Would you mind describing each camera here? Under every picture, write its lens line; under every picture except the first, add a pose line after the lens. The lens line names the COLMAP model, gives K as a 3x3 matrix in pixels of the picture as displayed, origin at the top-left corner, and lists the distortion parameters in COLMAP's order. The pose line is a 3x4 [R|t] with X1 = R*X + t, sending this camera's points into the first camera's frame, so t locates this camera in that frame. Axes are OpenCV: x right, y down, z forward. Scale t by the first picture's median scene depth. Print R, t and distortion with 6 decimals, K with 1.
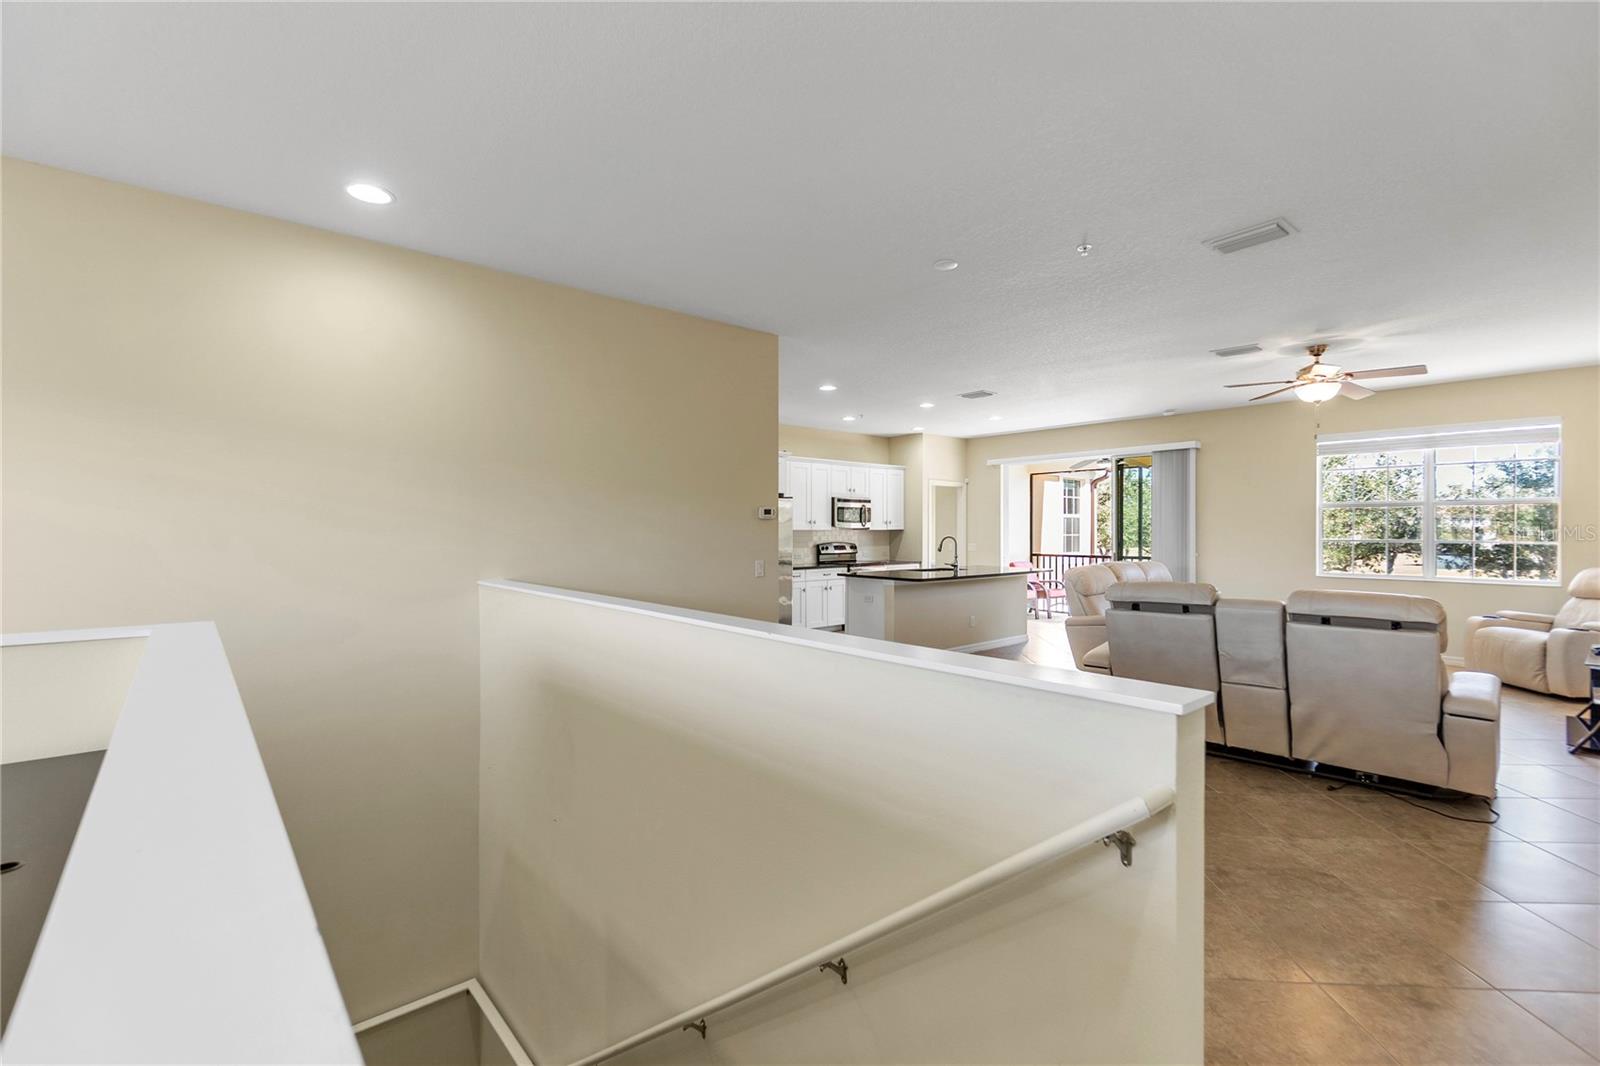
lens RADIAL K [[694.2, 0, 807.0], [0, 694.2, 535.1], [0, 0, 1]] dist [0.001048, 0.000404]
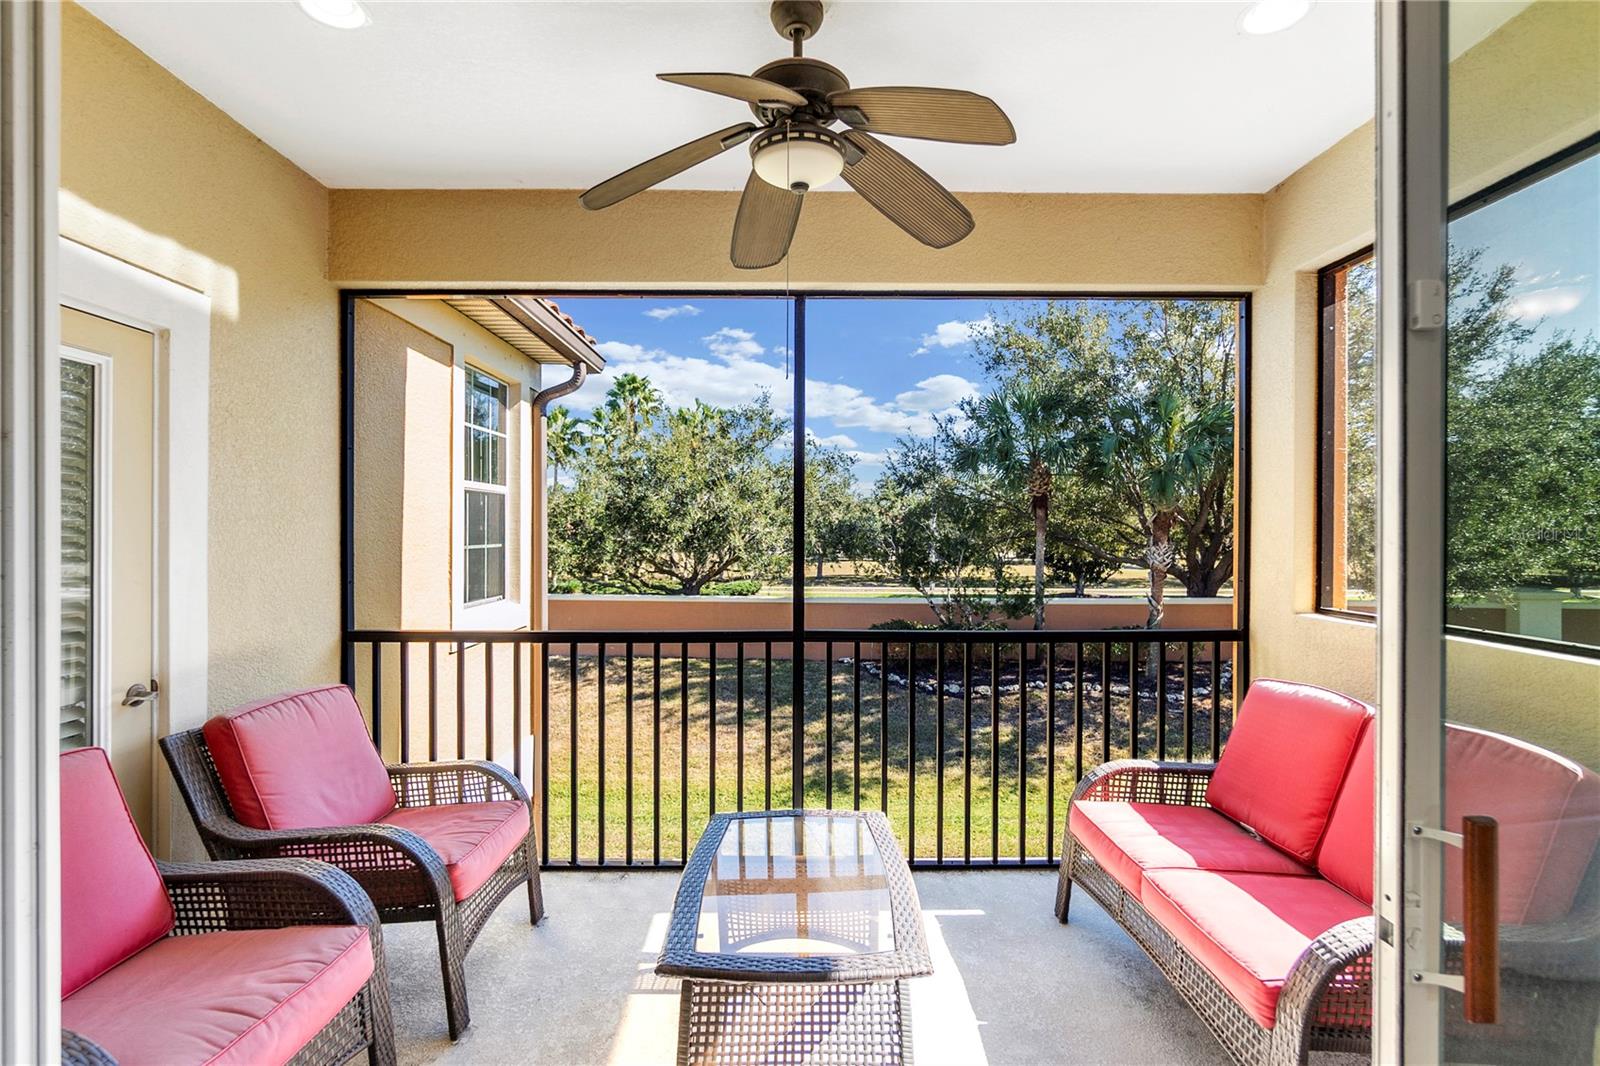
lens RADIAL K [[769.8, 0, 800.0], [0, 769.8, 533.0], [0, 0, 1]] dist [-0.000875, 0.000035]
pose [[0.661213, 0.001414, 0.750197, 0.405697], [0.003400, 0.999982, -0.004883, -0.009512], [-0.750190, 0.005779, 0.661197, 1.261265]]
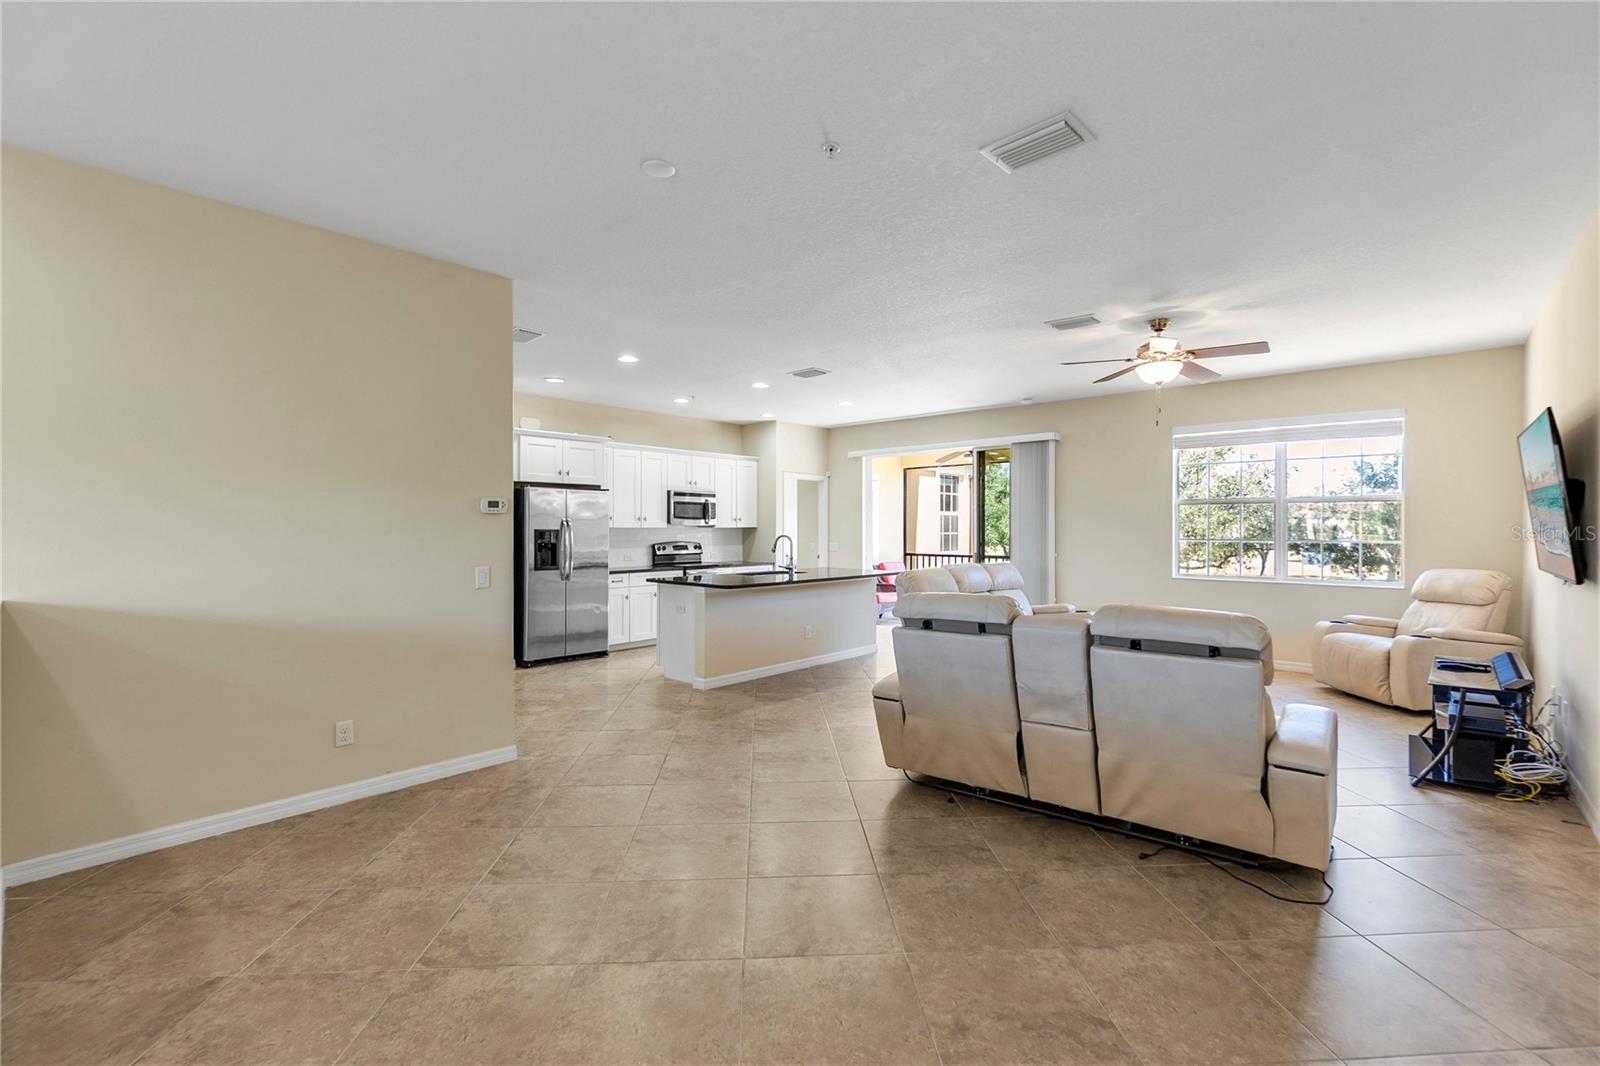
lens RADIAL K [[701.8, 0, 805.6], [0, 701.8, 532.2], [0, 0, 1]] dist [-0.001681, 0.000132]
pose [[0.993139, 0.000615, 0.116942, 0.137980], [-0.000489, 0.999999, -0.001099, -0.001075], [-0.116942, 0.001034, 0.993138, 0.125077]]
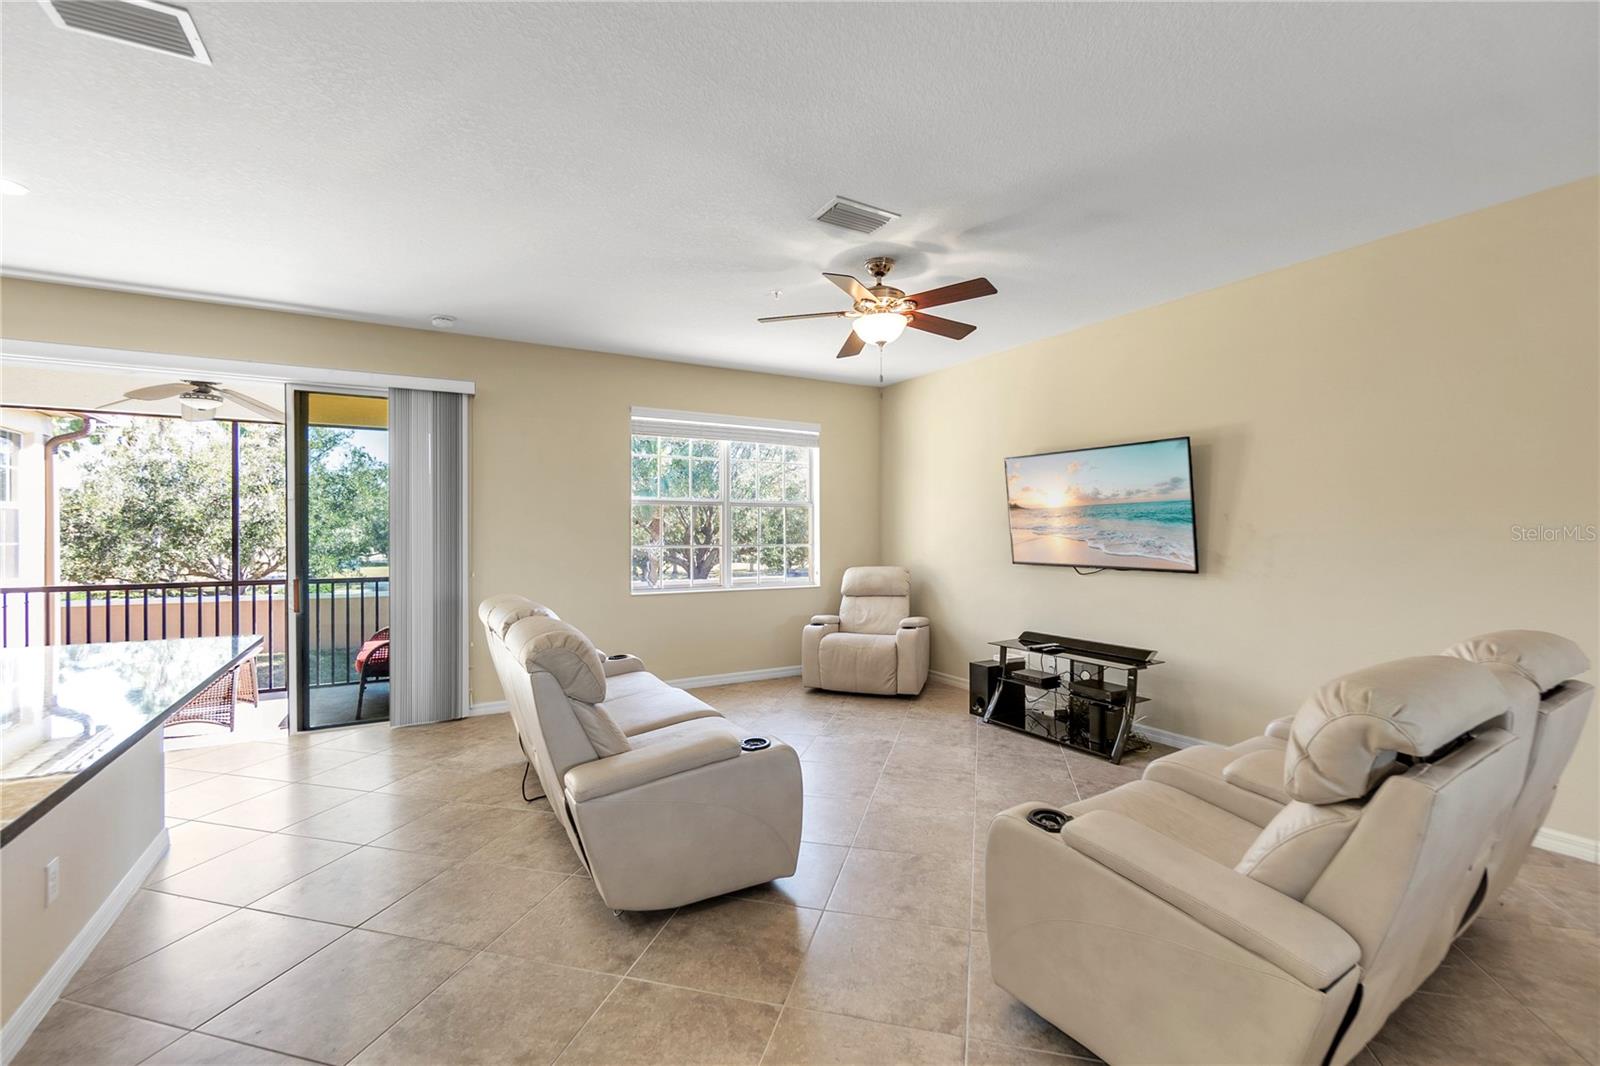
lens RADIAL K [[701.8, 0, 805.6], [0, 701.8, 532.2], [0, 0, 1]] dist [-0.001681, 0.000132]
pose [[0.199078, 0.001698, 0.979982, 0.036255], [0.010049, 0.999942, -0.003774, -0.003839], [-0.979932, 0.010599, 0.199050, 0.696566]]
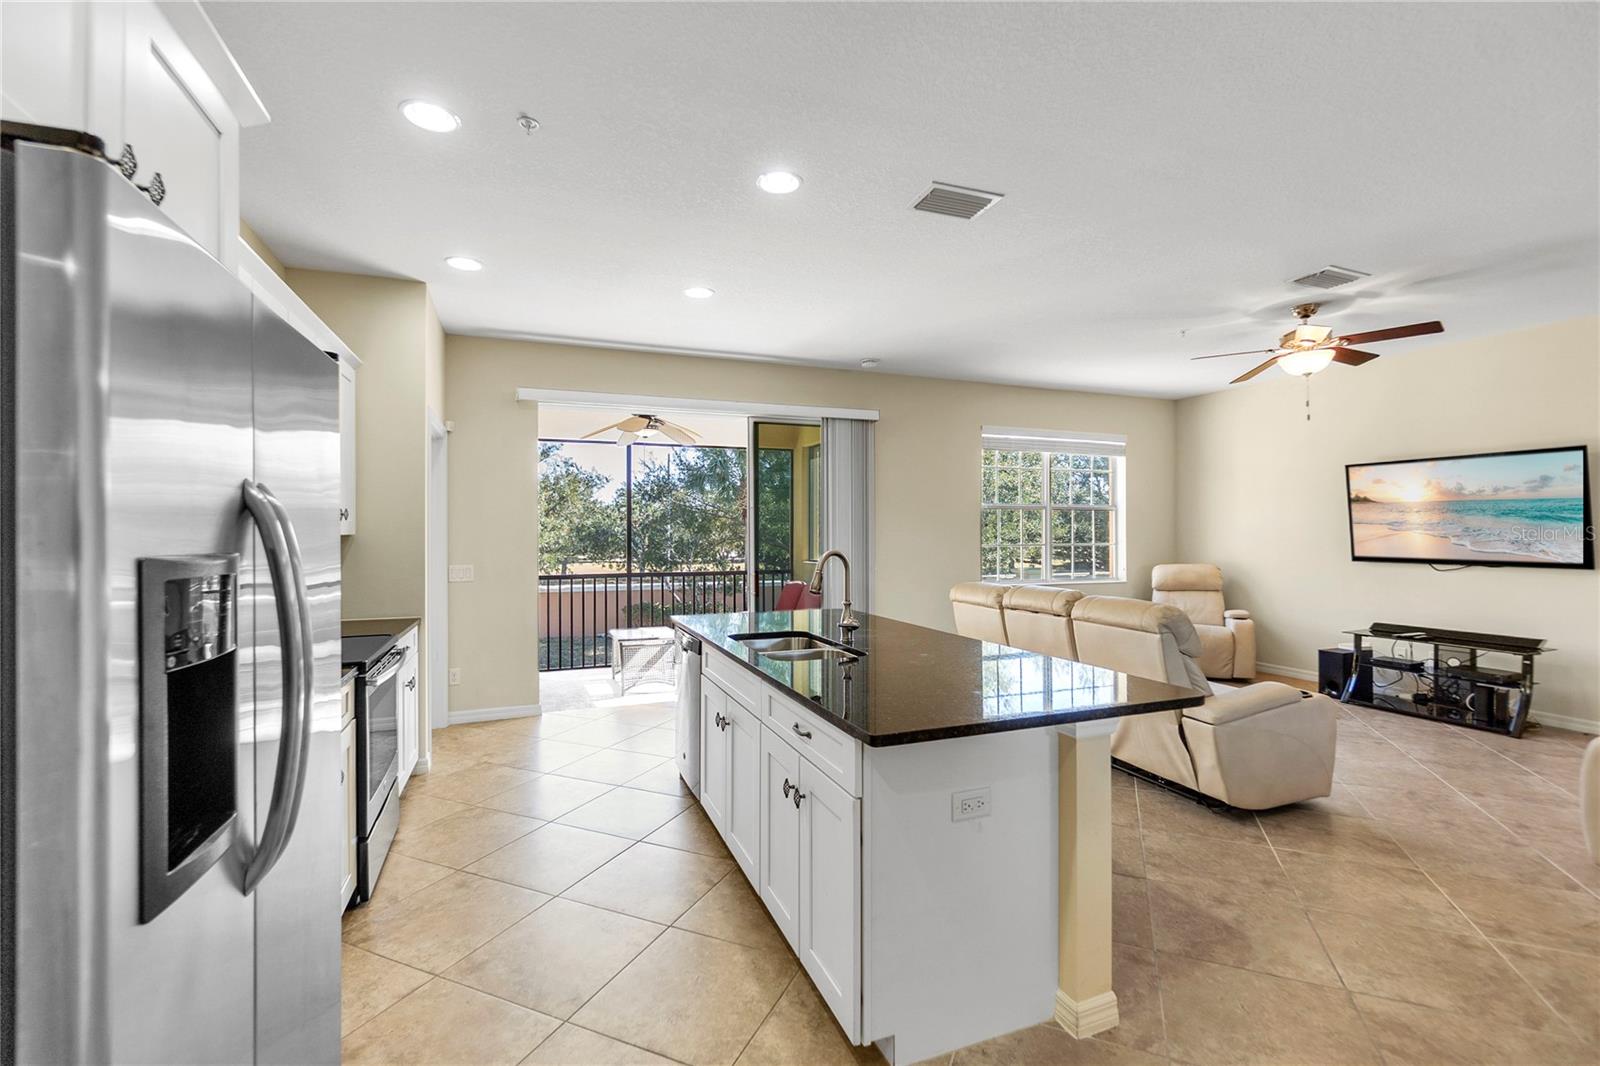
lens RADIAL K [[701.8, 0, 805.6], [0, 701.8, 532.2], [0, 0, 1]] dist [-0.001681, 0.000132]
pose [[0.345697, 0.003299, 0.938340, -0.174171], [0.010678, 0.999915, -0.007449, -0.005517], [-0.938285, 0.012595, 0.345633, 0.942780]]
